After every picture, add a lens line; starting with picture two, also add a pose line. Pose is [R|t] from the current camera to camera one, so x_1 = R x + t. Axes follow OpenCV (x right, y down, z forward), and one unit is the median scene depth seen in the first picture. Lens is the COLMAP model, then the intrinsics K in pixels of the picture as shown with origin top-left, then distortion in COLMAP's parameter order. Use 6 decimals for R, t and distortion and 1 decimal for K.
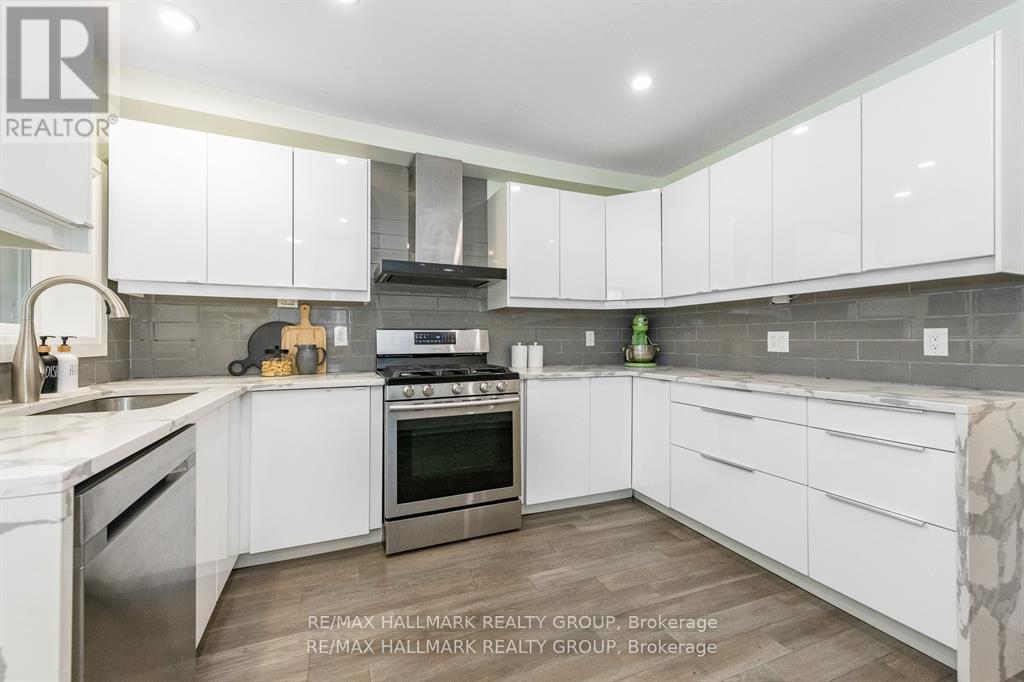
lens RADIAL K [[396.8, 0, 497.4], [0, 396.8, 338.8], [0, 0, 1]] dist [0.001684, -0.000103]
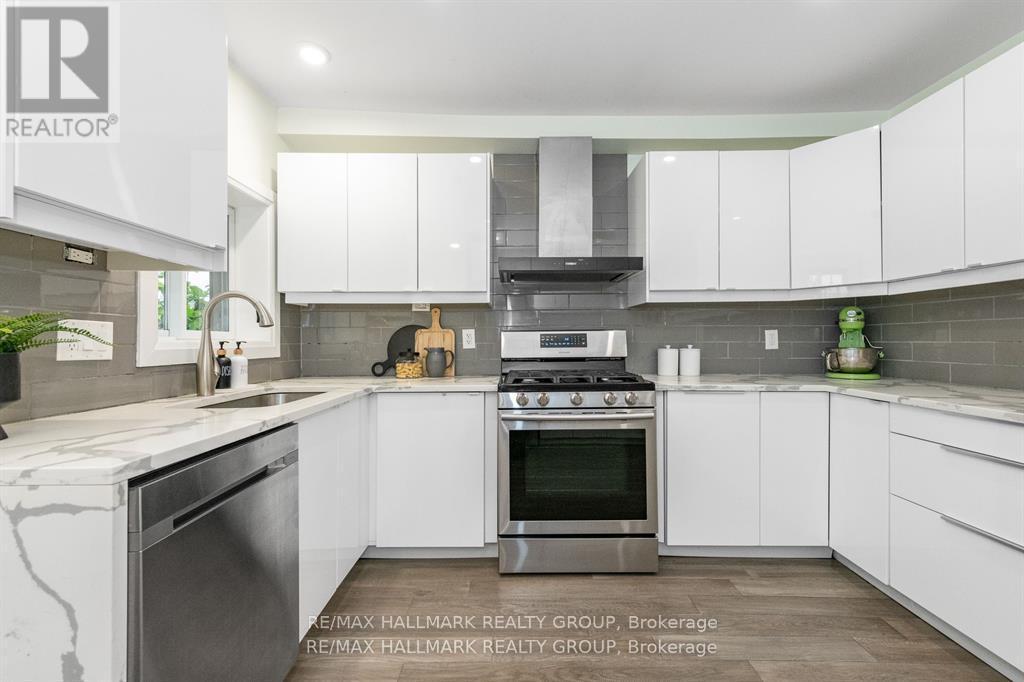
lens RADIAL K [[425.1, 0, 512.0], [0, 425.1, 341.0], [0, 0, 1]] dist [0.011724, -0.005460]
pose [[0.928115, -0.002527, -0.372285, 0.104149], [0.004951, 0.999972, 0.005555, -0.006942], [0.372260, -0.006999, 0.928102, 0.069660]]
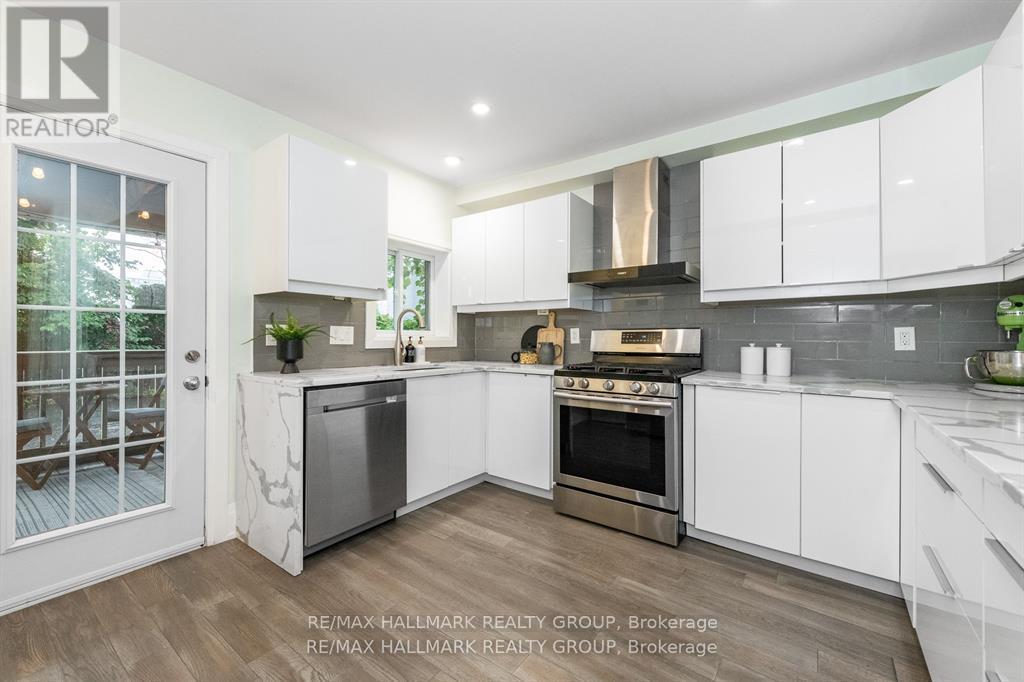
lens RADIAL K [[401.0, 0, 512.0], [0, 401.0, 341.0], [0, 0, 1]] dist [0.000509, -0.000083]
pose [[0.531747, 0.010352, -0.846840, 0.607701], [-0.001201, 0.999933, 0.011470, -0.005192], [0.846903, -0.005082, 0.531724, 0.183299]]
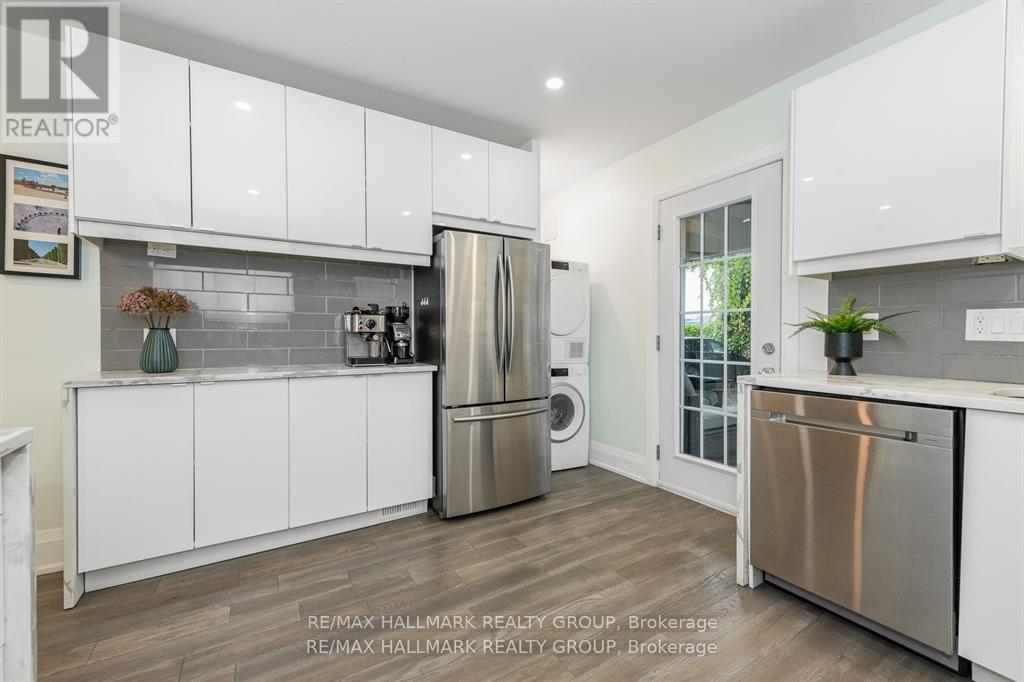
lens RADIAL K [[425.1, 0, 512.0], [0, 425.1, 341.0], [0, 0, 1]] dist [0.011724, -0.005460]
pose [[-0.985923, 0.003426, -0.167165, 0.265707], [0.001452, 0.999928, 0.011929, 0.008561], [0.167194, 0.011519, -0.985857, 0.923883]]
